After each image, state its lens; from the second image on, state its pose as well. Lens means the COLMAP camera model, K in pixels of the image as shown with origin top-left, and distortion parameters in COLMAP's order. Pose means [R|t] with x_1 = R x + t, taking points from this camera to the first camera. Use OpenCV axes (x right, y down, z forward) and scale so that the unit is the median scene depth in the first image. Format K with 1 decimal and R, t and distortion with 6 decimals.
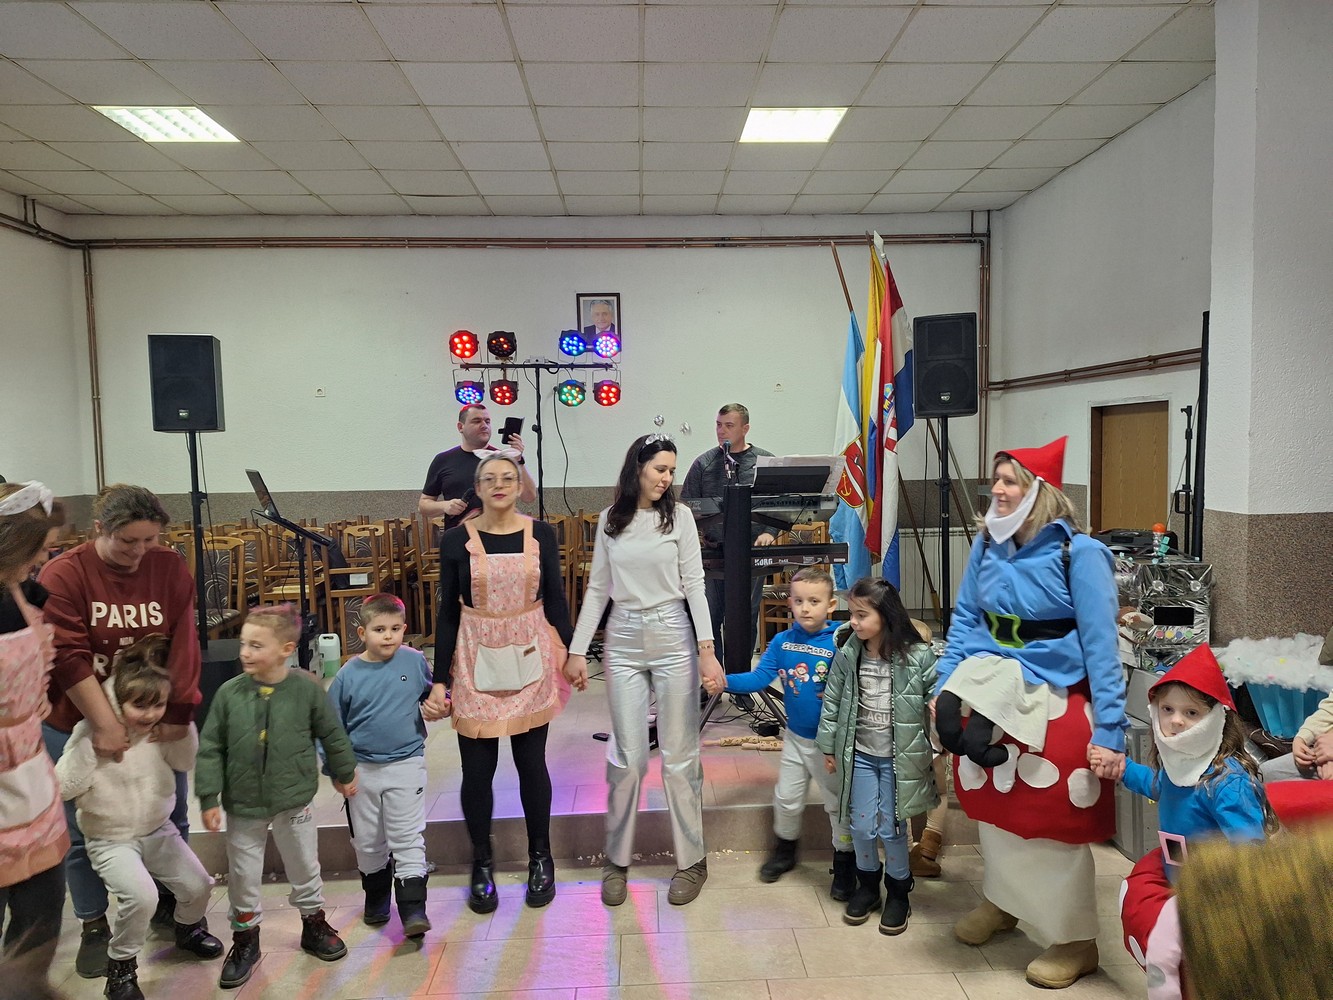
lens RADIAL K [[886.5, 0, 673.3], [0, 886.5, 503.1], [0, 0, 1]] dist [0.011604, 0.000096]
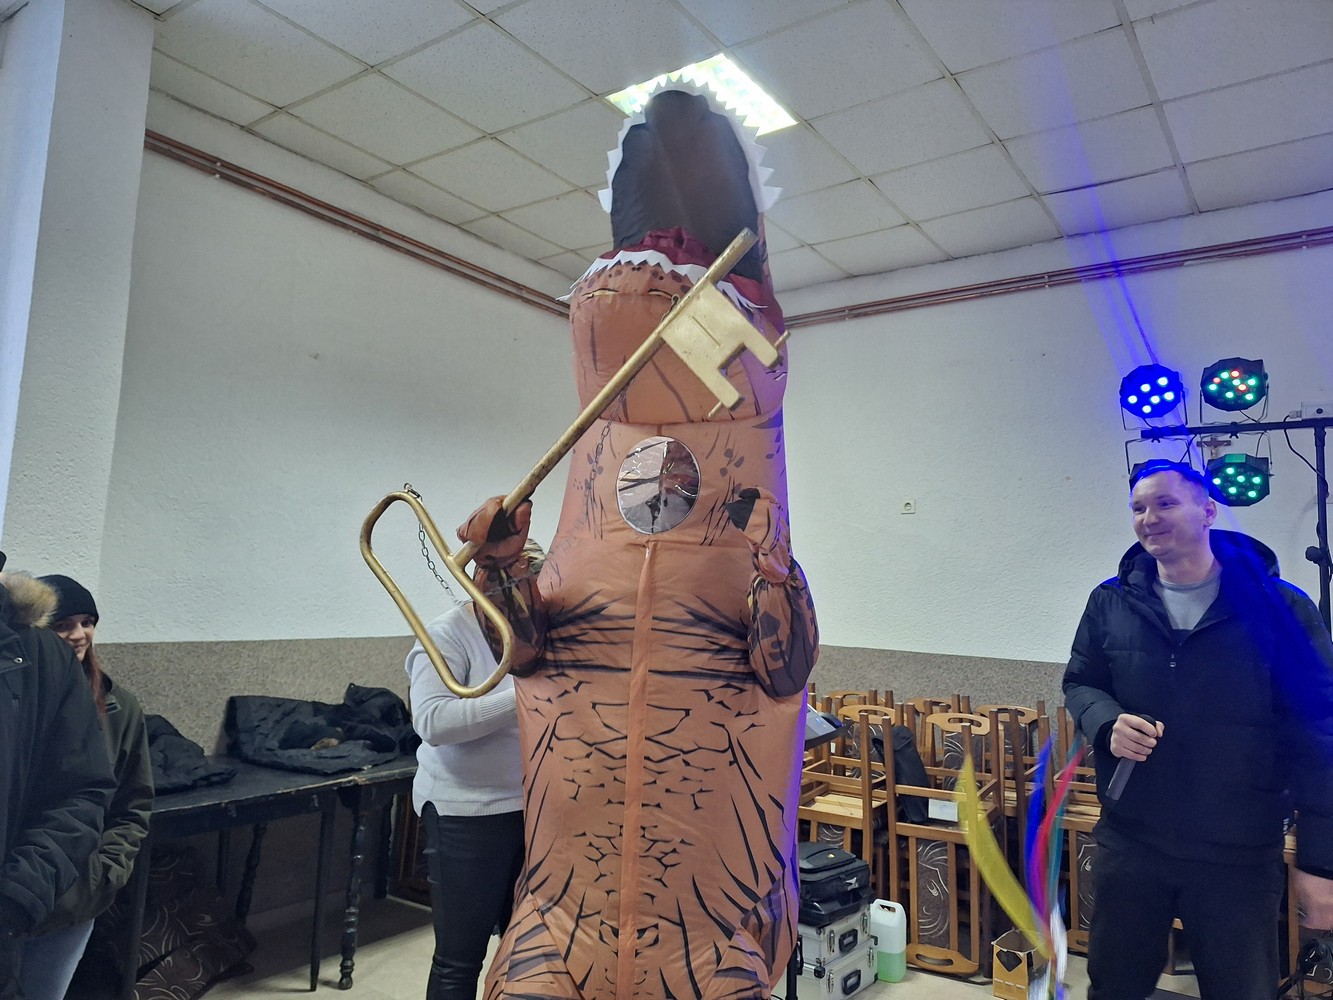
lens RADIAL K [[970.5, 0, 671.9], [0, 970.5, 497.3], [0, 0, 1]] dist [0.001050, -0.000081]
pose [[0.797423, -0.018786, -0.603128, -0.109778], [-0.073008, 0.989169, -0.127338, -0.022625], [0.598987, 0.145576, 0.787415, 0.366943]]
